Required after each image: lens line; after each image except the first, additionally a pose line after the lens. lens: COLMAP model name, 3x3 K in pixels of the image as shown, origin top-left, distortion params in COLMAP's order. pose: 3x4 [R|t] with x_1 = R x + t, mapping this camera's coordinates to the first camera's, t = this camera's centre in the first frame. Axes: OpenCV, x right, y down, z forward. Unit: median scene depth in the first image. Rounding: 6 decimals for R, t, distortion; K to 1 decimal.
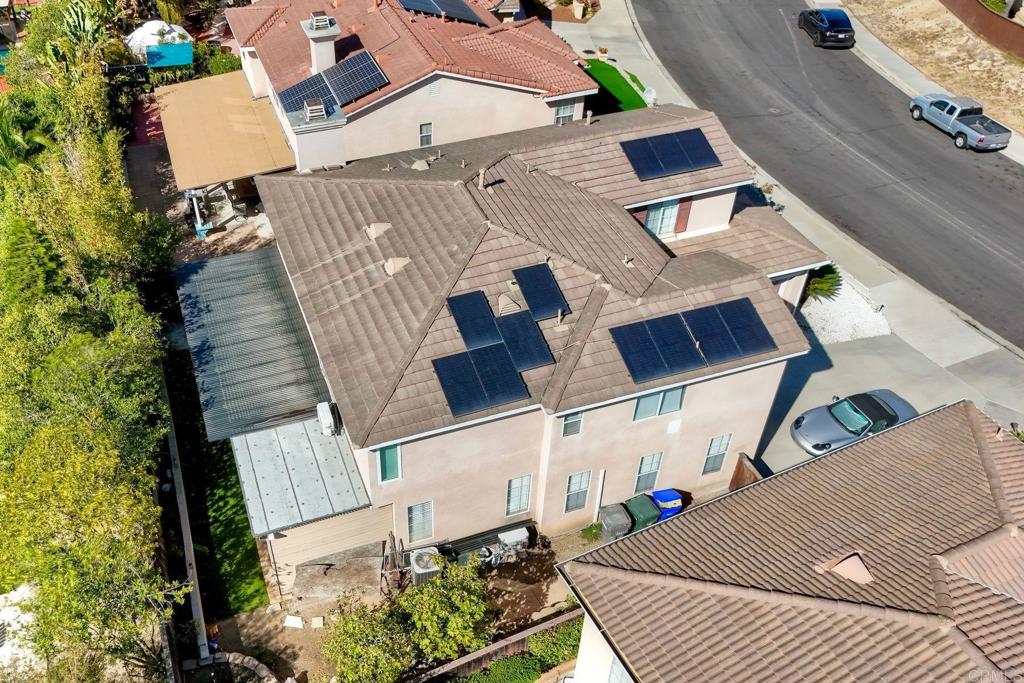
lens RADIAL K [[906.6, 0, 413.4], [0, 906.6, 343.6], [0, 0, 1]] dist [0.004802, 0.000494]
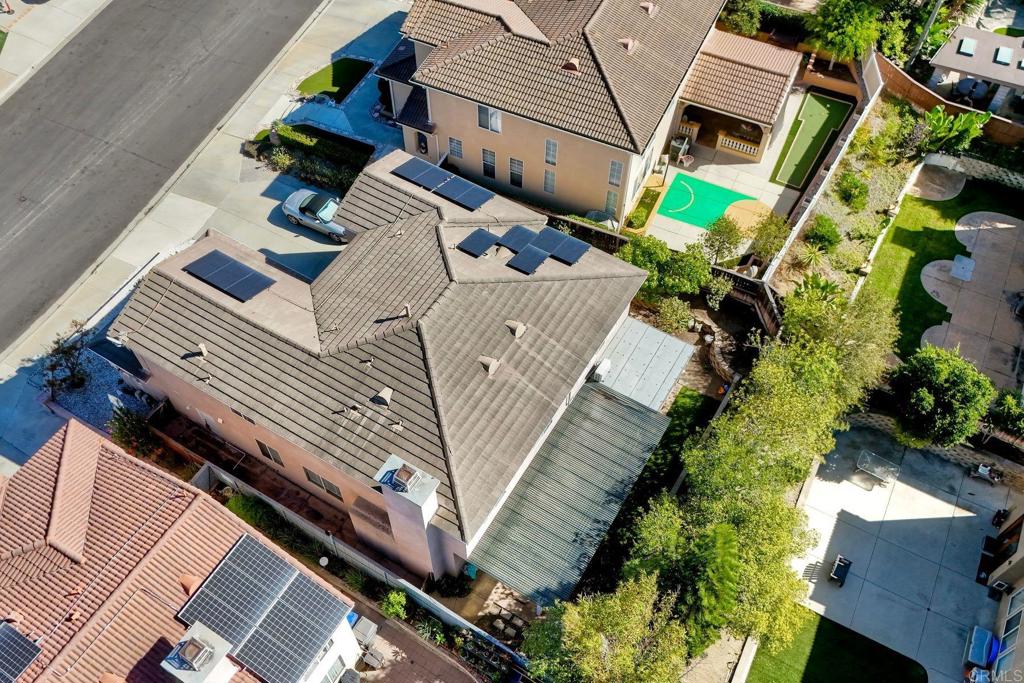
lens RADIAL K [[903.9, 0, 512.0], [0, 903.9, 341.5], [0, 0, 1]] dist [0.034593, 0.005900]
pose [[-0.655527, -0.612612, 0.441577, -0.510970], [0.502730, 0.082320, 0.860515, -1.024152], [-0.563512, 0.786085, 0.254016, 0.590812]]
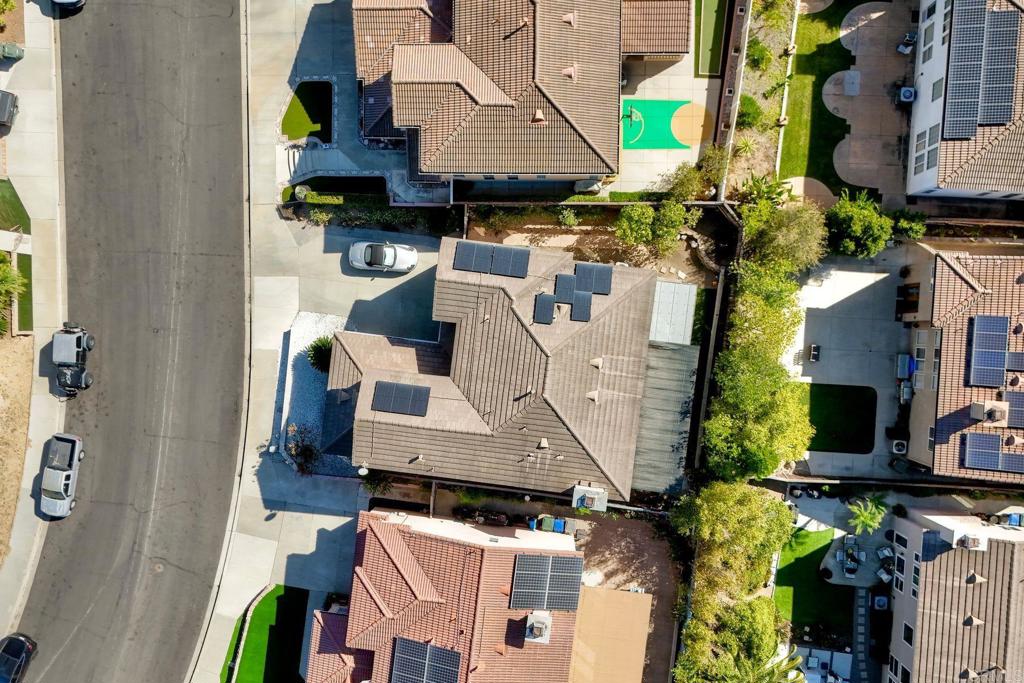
lens RADIAL K [[903.9, 0, 512.0], [0, 903.9, 341.5], [0, 0, 1]] dist [0.034593, 0.005900]
pose [[-0.905204, -0.421643, 0.053126, 0.054350], [0.322363, -0.599791, 0.732347, -1.332732], [-0.276925, 0.680050, 0.678855, -0.270043]]
